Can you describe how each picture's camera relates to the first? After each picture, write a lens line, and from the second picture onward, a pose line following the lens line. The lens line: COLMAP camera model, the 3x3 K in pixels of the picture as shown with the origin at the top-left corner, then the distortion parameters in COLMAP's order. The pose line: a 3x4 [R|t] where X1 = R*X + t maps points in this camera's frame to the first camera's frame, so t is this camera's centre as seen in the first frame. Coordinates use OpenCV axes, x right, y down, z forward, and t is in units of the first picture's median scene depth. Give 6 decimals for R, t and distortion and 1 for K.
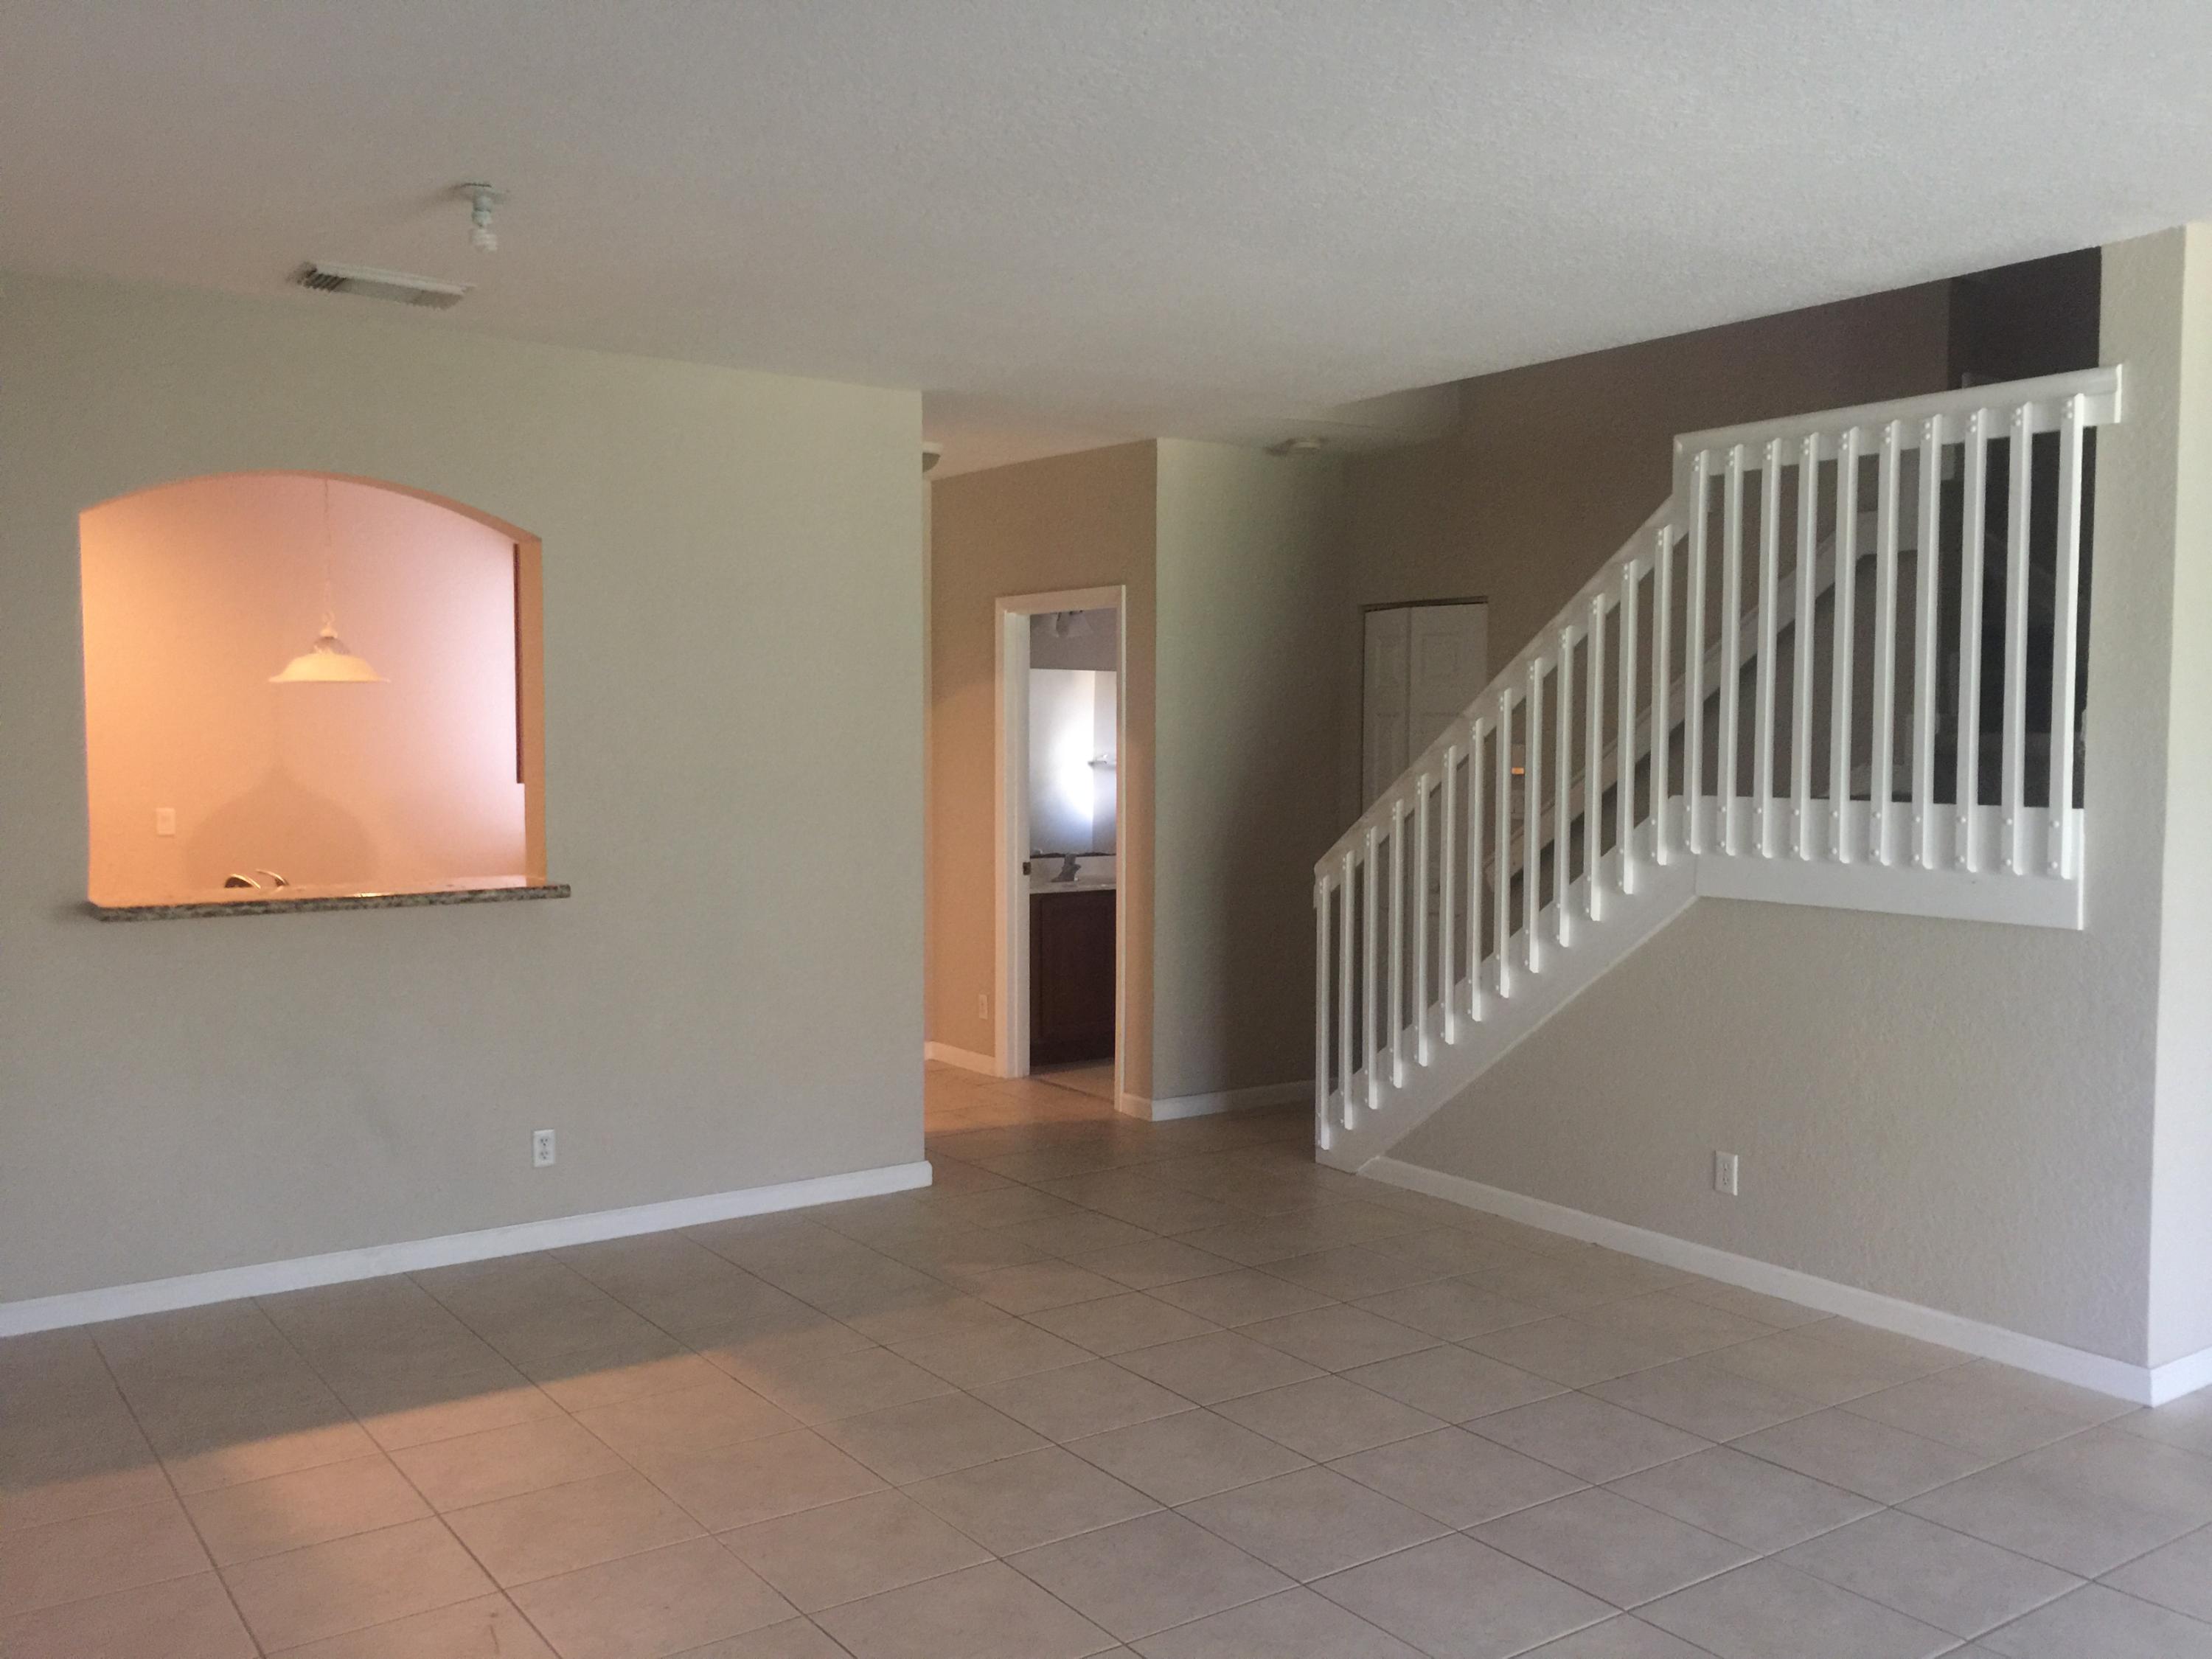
lens RADIAL K [[1870.8, 0, 1106.7], [0, 1870.8, 825.3], [0, 0, 1]] dist [0.053050, -0.057803]
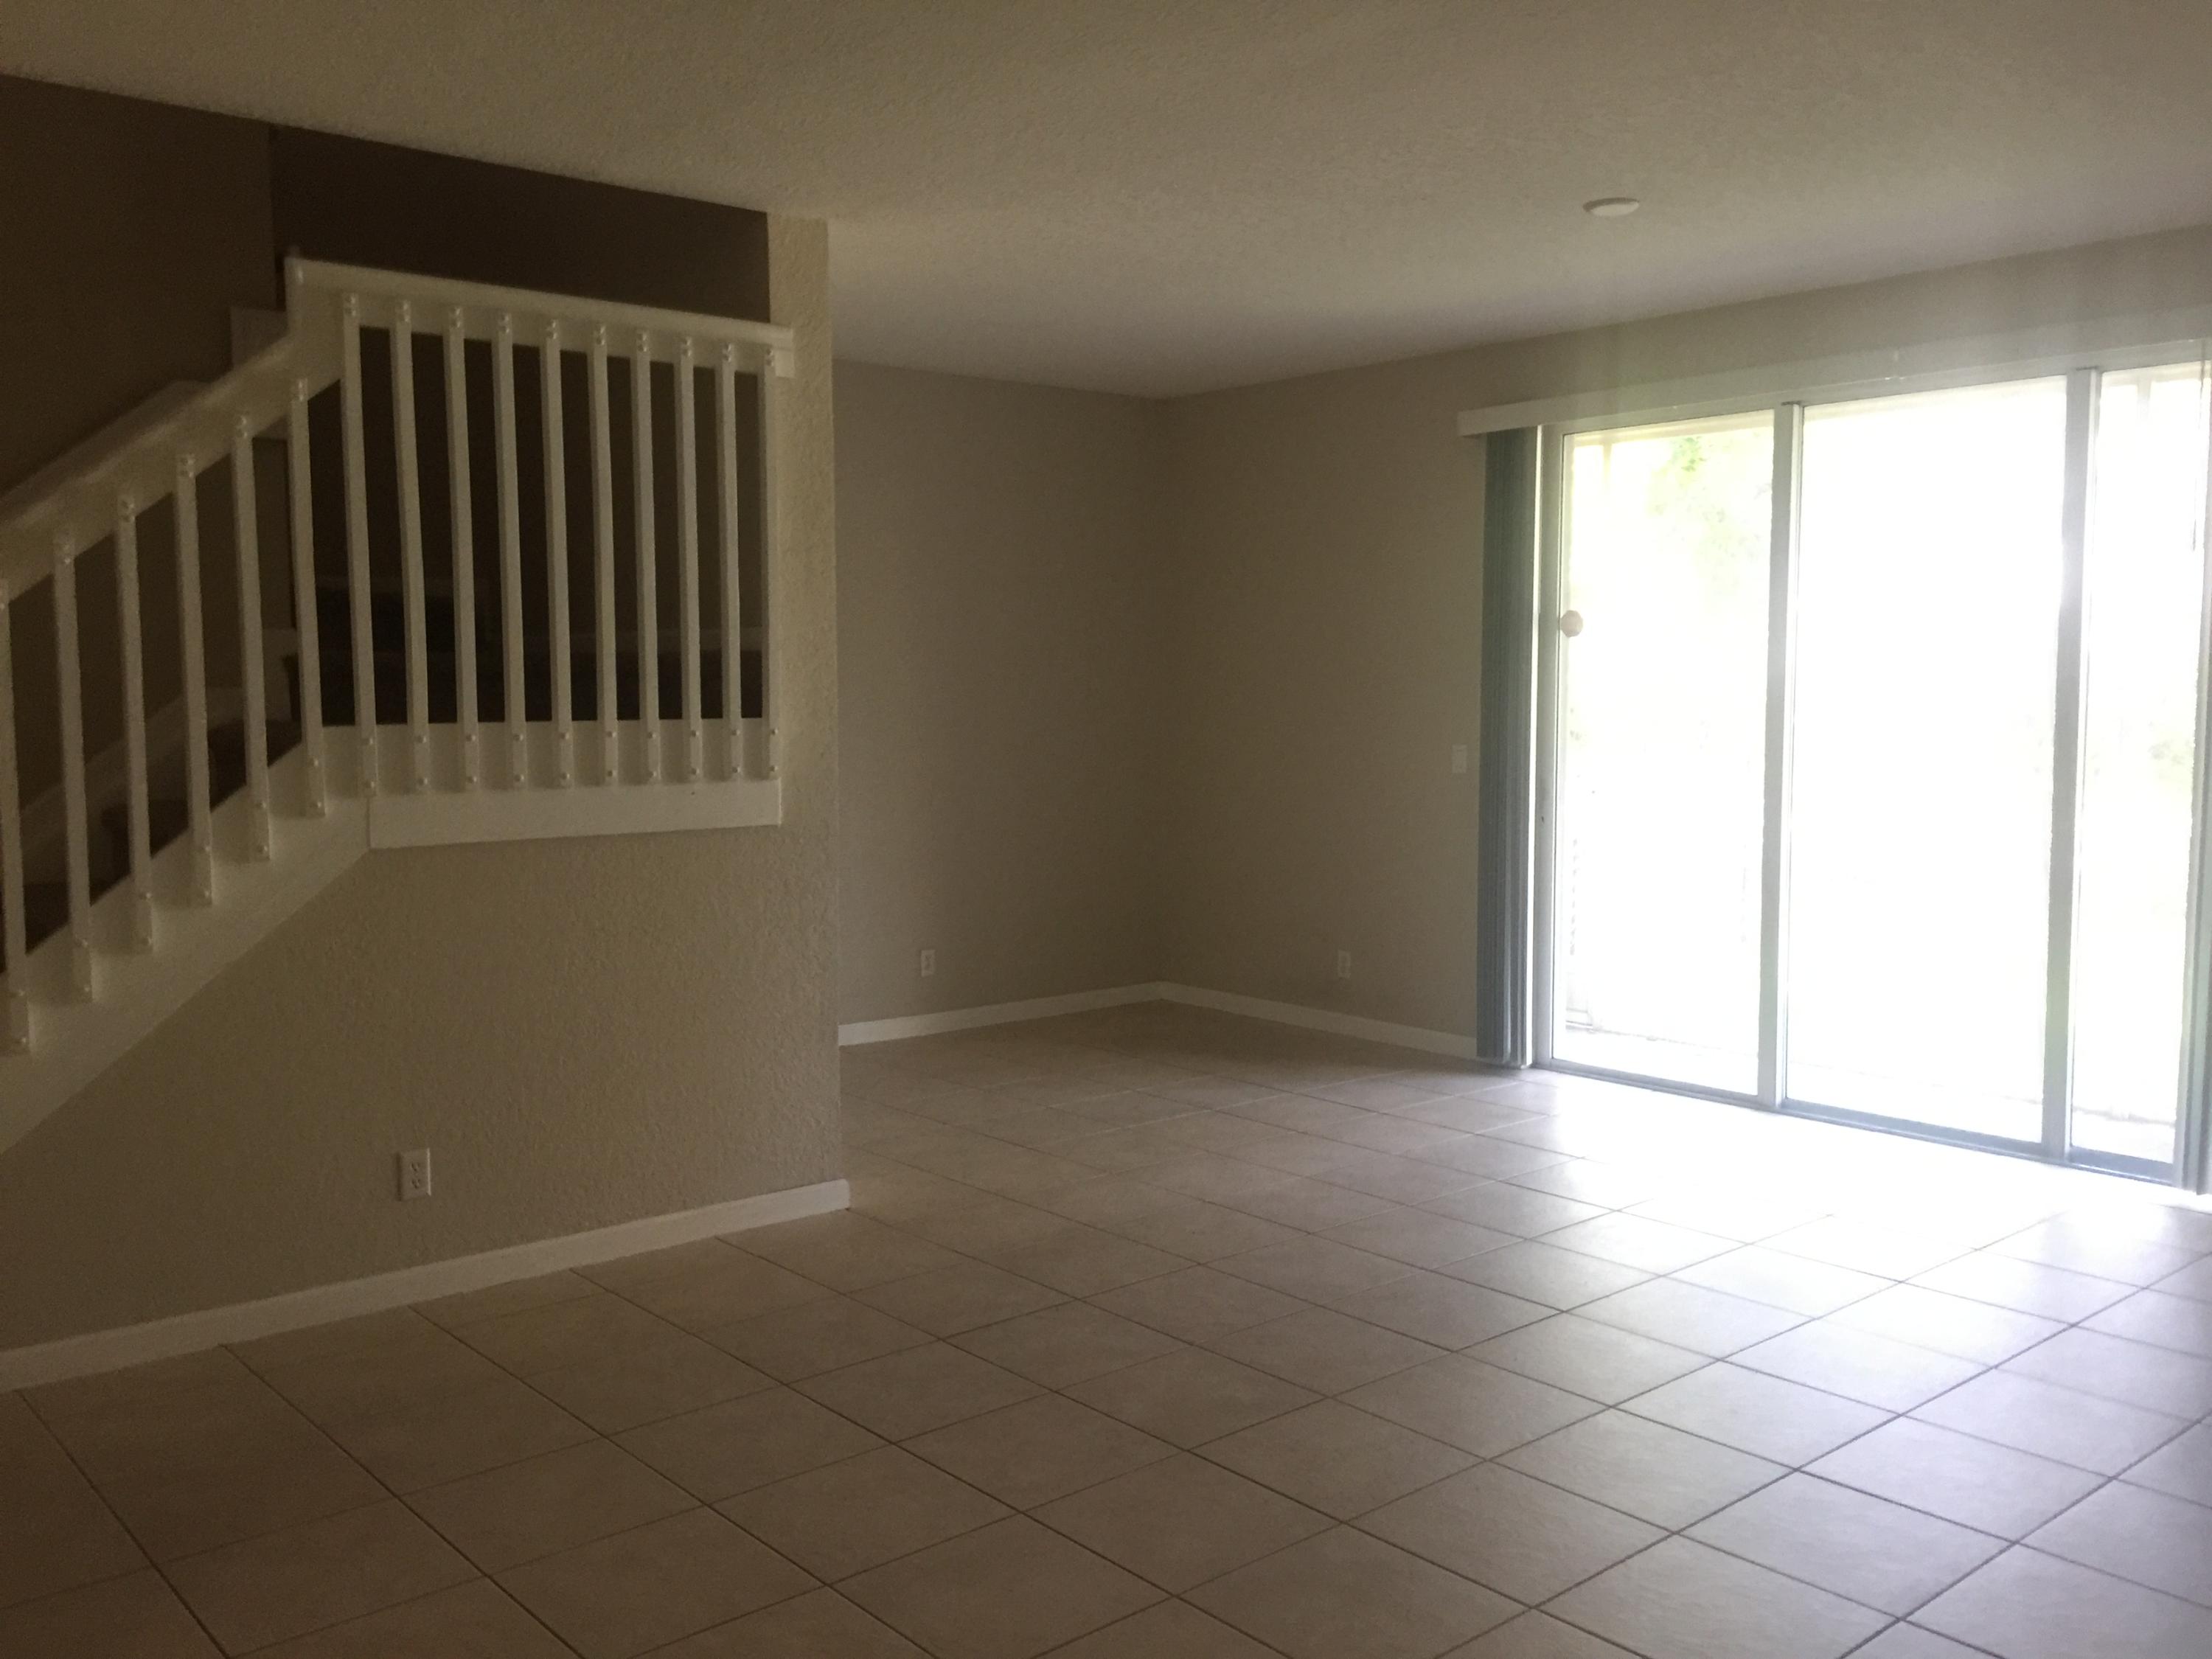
lens RADIAL K [[1870.8, 0, 1106.0], [0, 1870.8, 829.0], [0, 0, 1]] dist [0.053050, -0.057803]
pose [[-0.125729, -0.089320, 0.988035, -0.548180], [0.039885, 0.994678, 0.094996, -0.036210], [-0.991263, 0.051351, -0.121498, 0.831662]]
